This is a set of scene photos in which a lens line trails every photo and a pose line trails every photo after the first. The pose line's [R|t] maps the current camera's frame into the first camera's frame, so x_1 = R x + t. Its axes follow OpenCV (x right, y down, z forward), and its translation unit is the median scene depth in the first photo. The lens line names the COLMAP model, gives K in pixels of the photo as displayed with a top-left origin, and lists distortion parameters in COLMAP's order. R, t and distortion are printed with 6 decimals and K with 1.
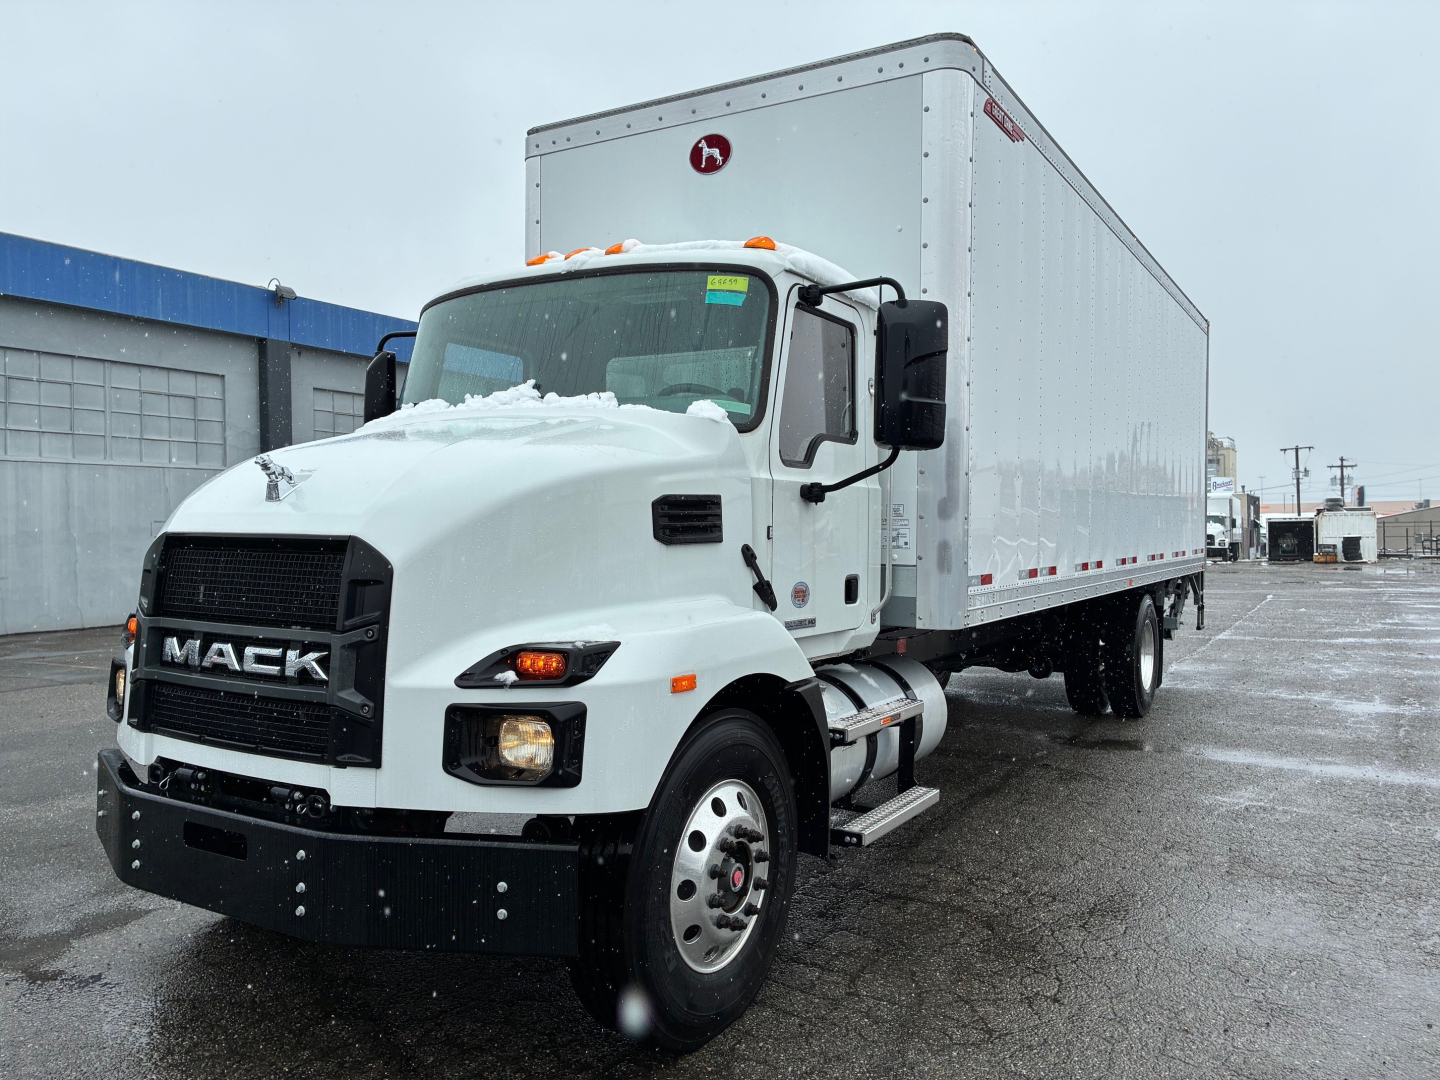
lens RADIAL K [[1087.6, 0, 722.1], [0, 1087.6, 538.0], [0, 0, 1]] dist [0.038550, -0.022610]
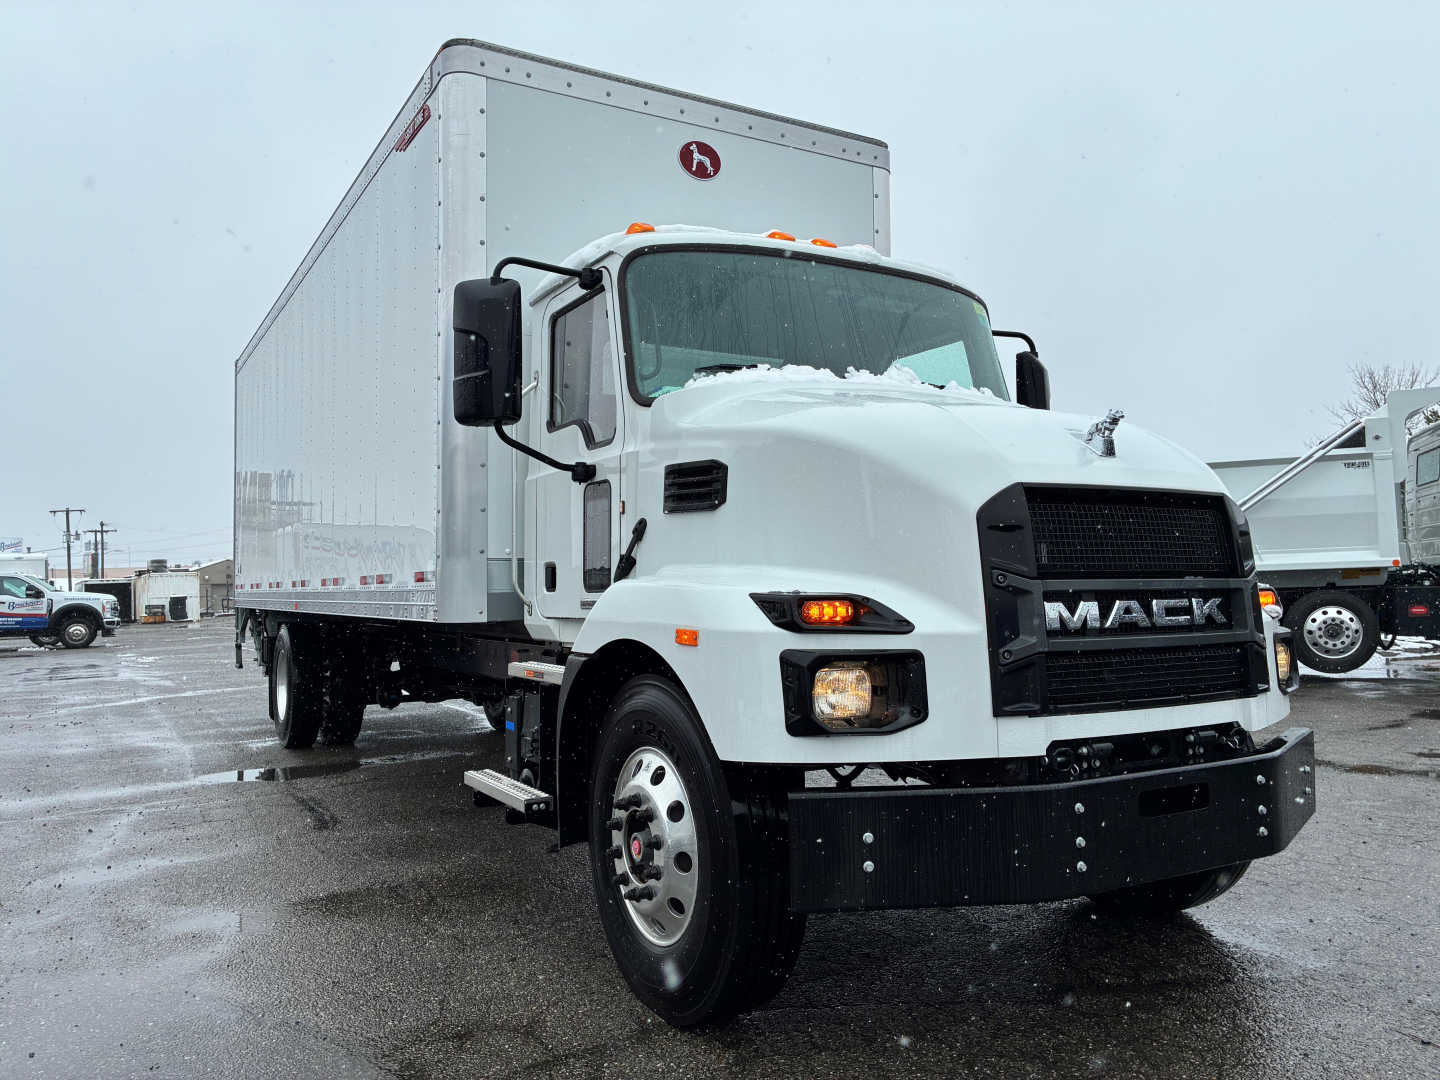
lens RADIAL K [[1087.6, 0, 720.5], [0, 1087.6, 539.2], [0, 0, 1]] dist [0.038550, -0.022610]
pose [[0.480088, 0.023995, 0.876892, -1.423881], [0.029410, 0.998624, -0.043427, 0.072130], [-0.876727, 0.046638, 0.478721, 0.829772]]
